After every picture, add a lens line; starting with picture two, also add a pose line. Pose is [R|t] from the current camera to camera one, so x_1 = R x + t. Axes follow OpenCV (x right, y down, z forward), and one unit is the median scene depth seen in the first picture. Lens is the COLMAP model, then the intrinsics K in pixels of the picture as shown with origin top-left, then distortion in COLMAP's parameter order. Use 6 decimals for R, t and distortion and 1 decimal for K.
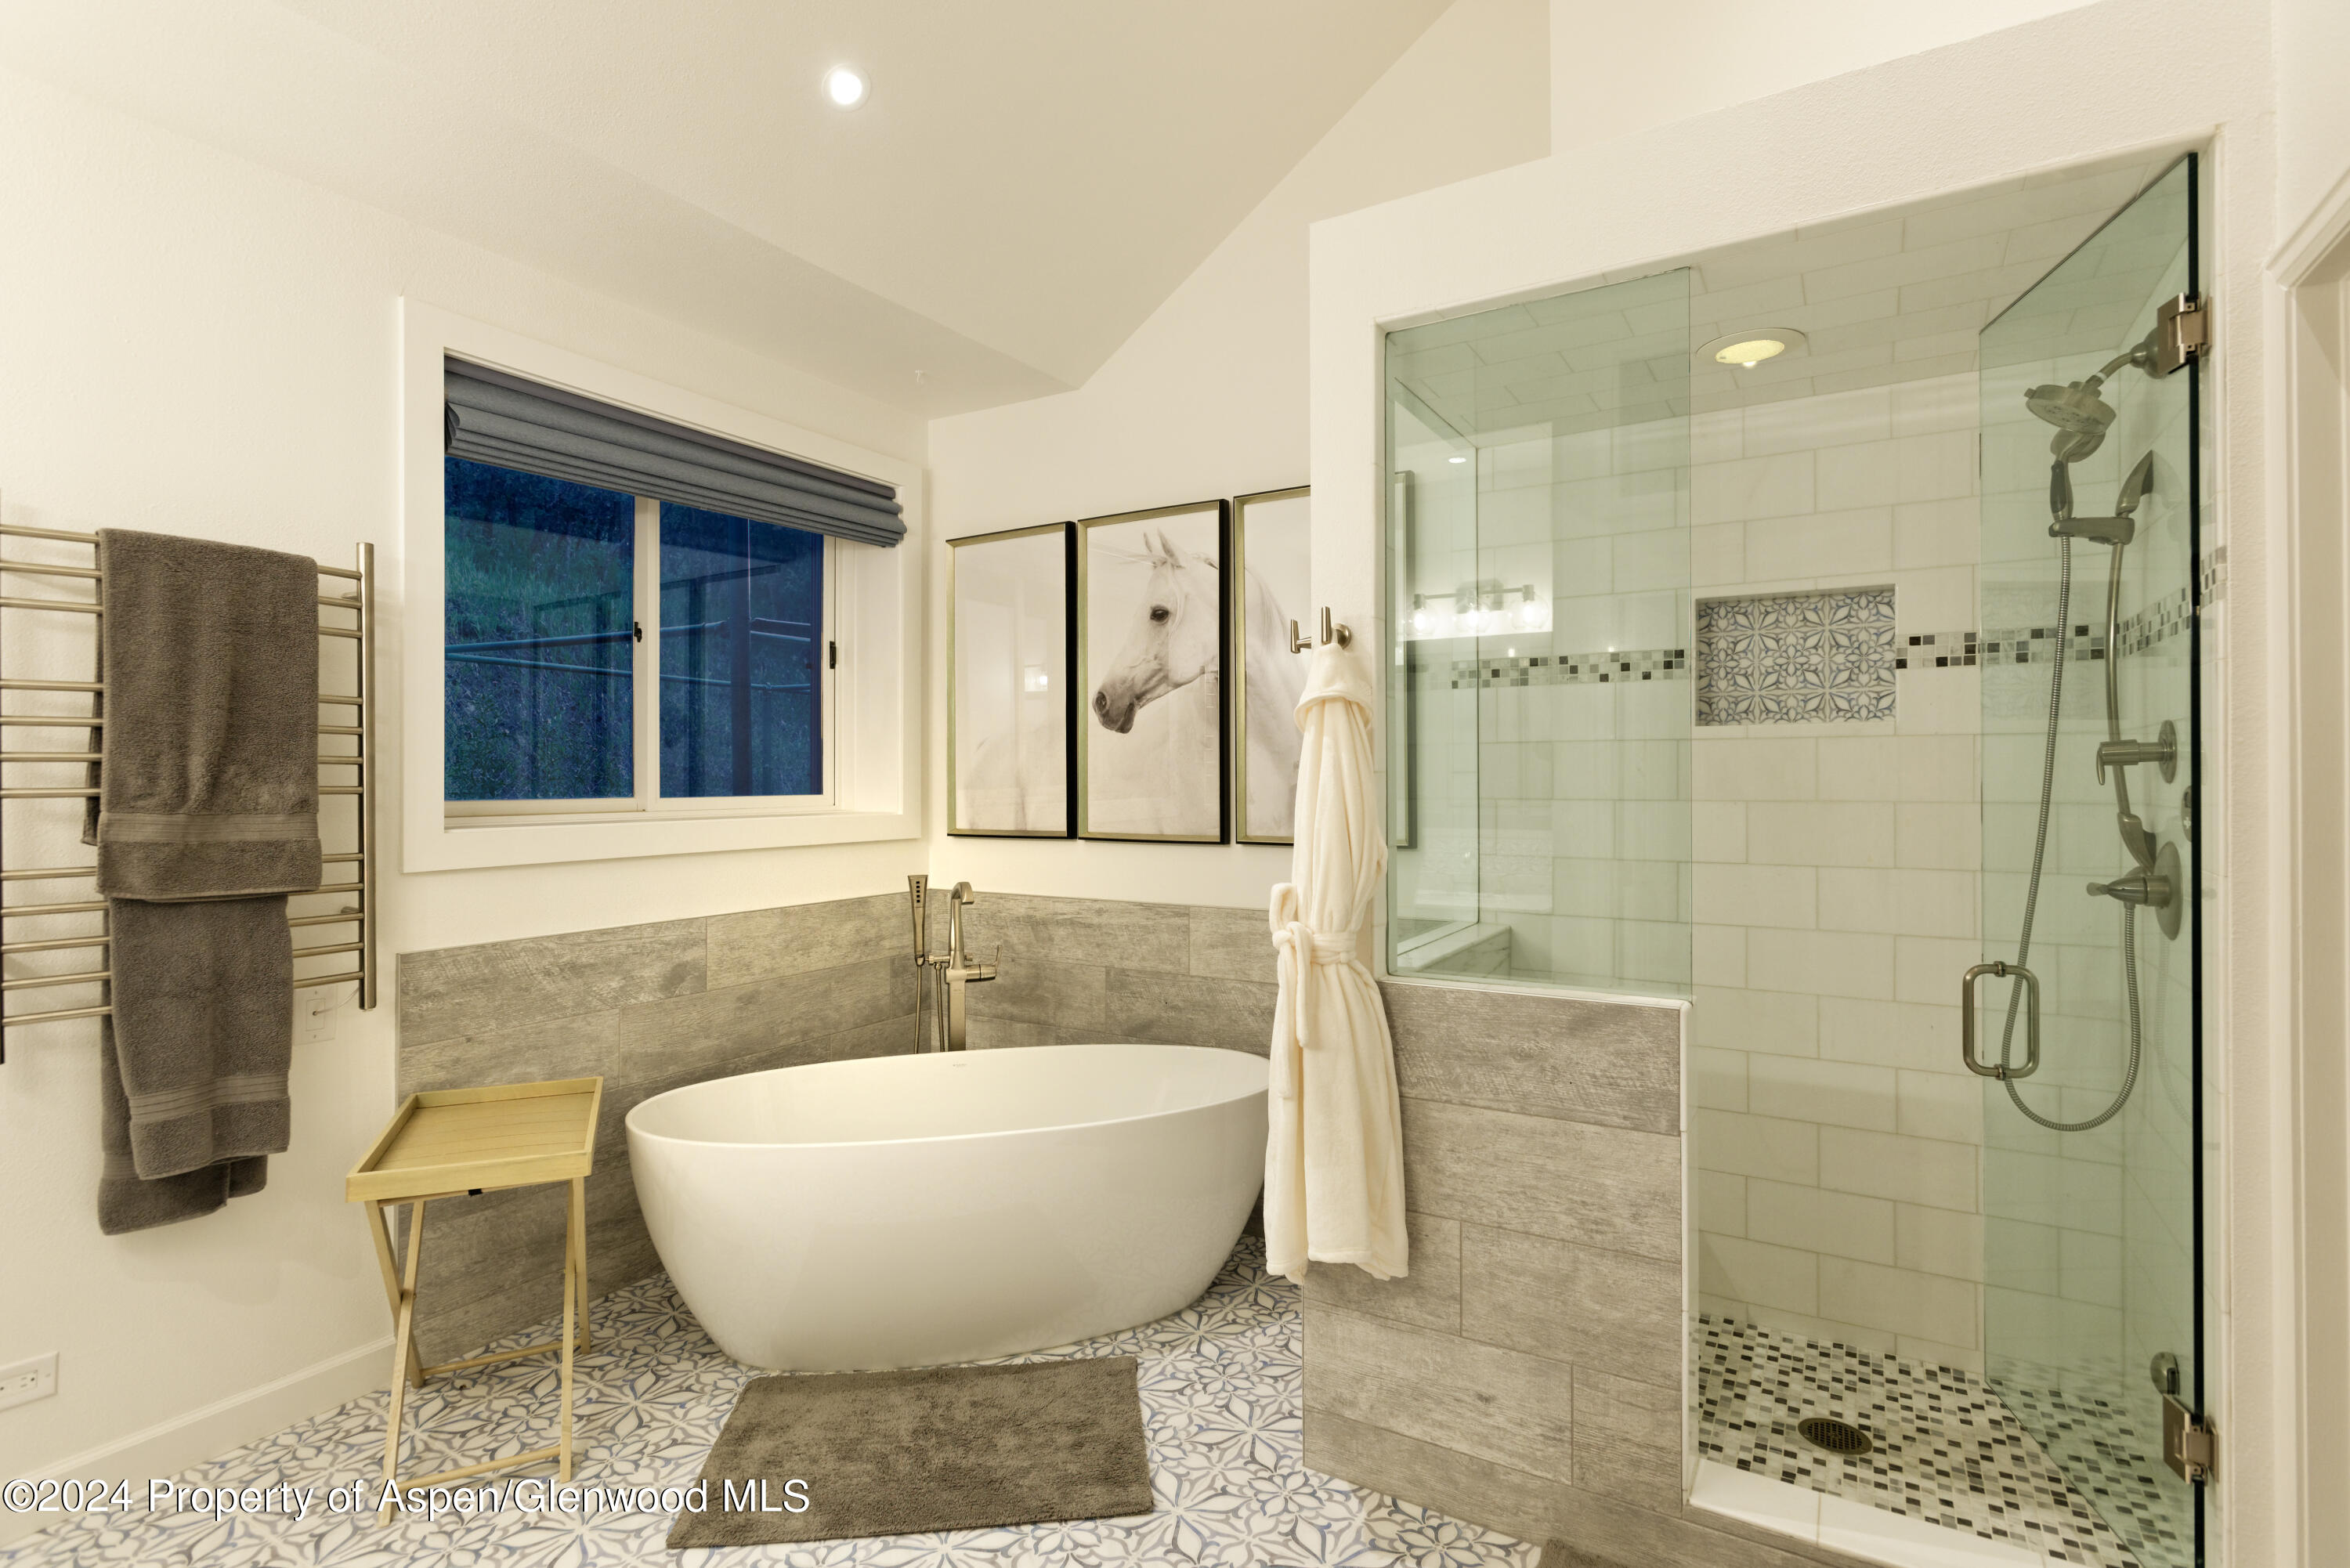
lens RADIAL K [[1108.8, 0, 1202.5], [0, 1108.8, 772.9], [0, 0, 1]] dist [0.000554, 0.000039]
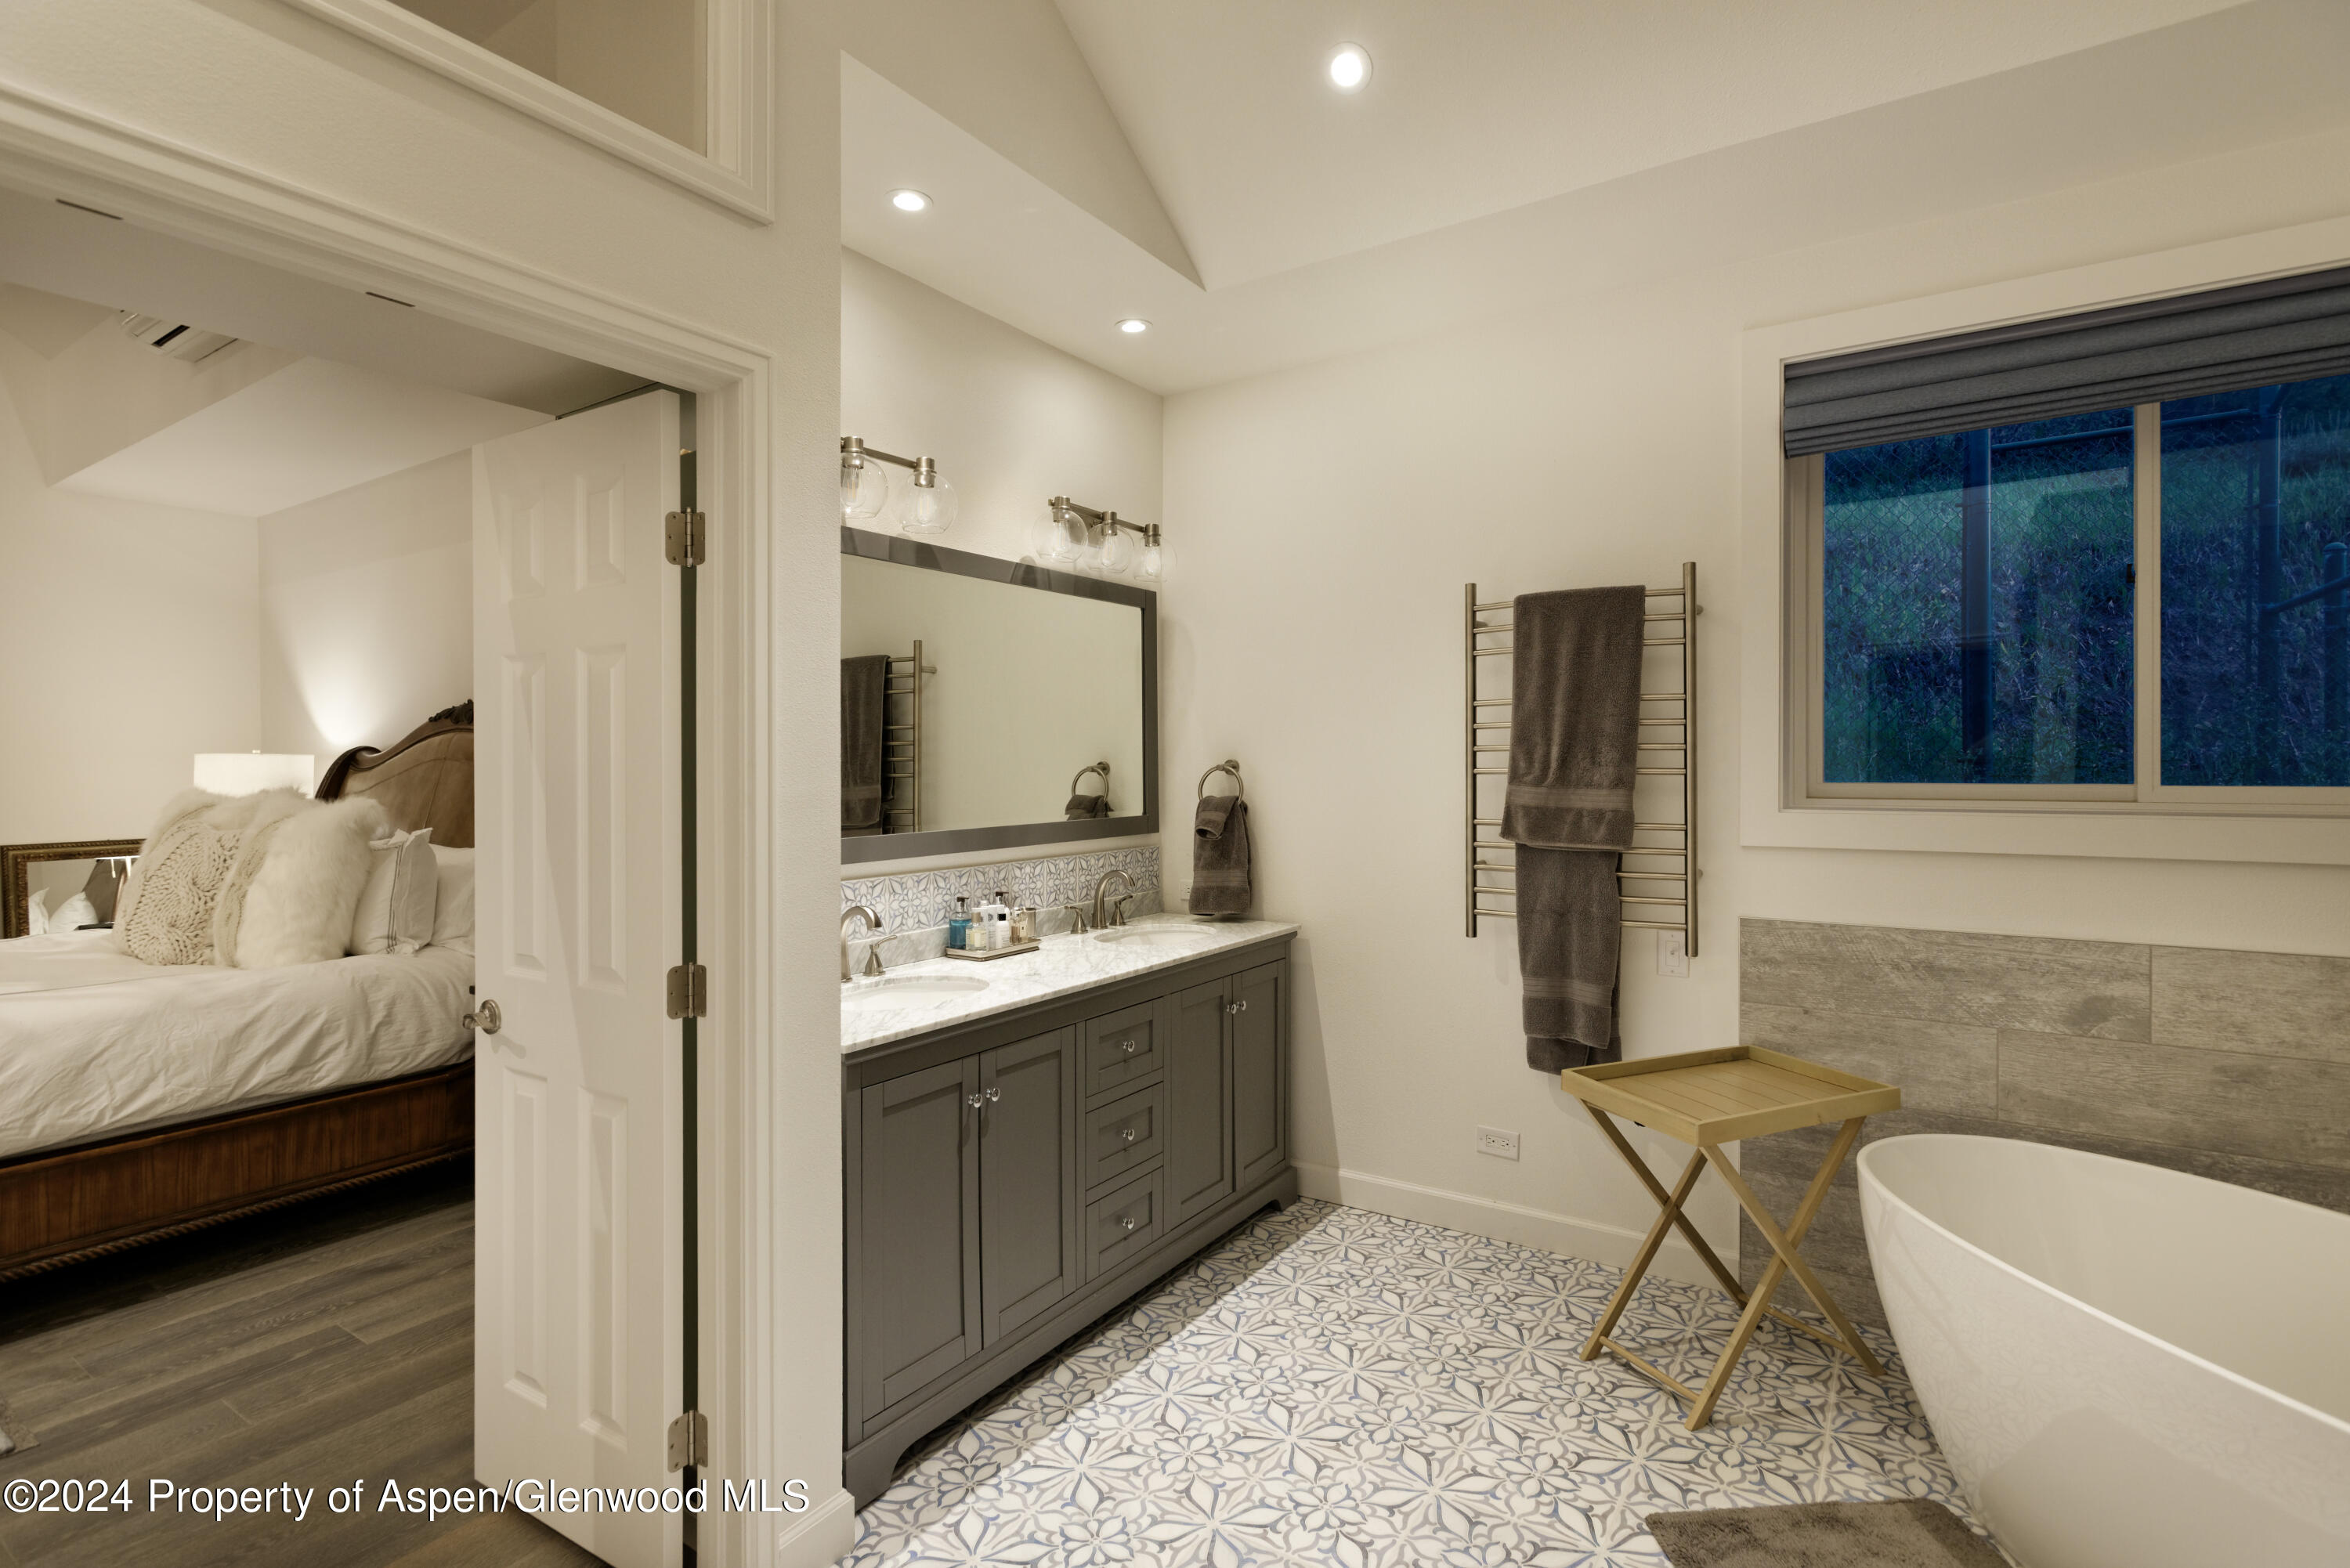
lens RADIAL K [[1108.8, 0, 1202.5], [0, 1108.8, 772.9], [0, 0, 1]] dist [0.000554, 0.000039]
pose [[-0.045041, 0.002747, -0.998981, 0.379927], [0.004904, 0.999985, 0.002529, 0.009913], [0.998973, -0.004785, -0.045054, 0.452364]]
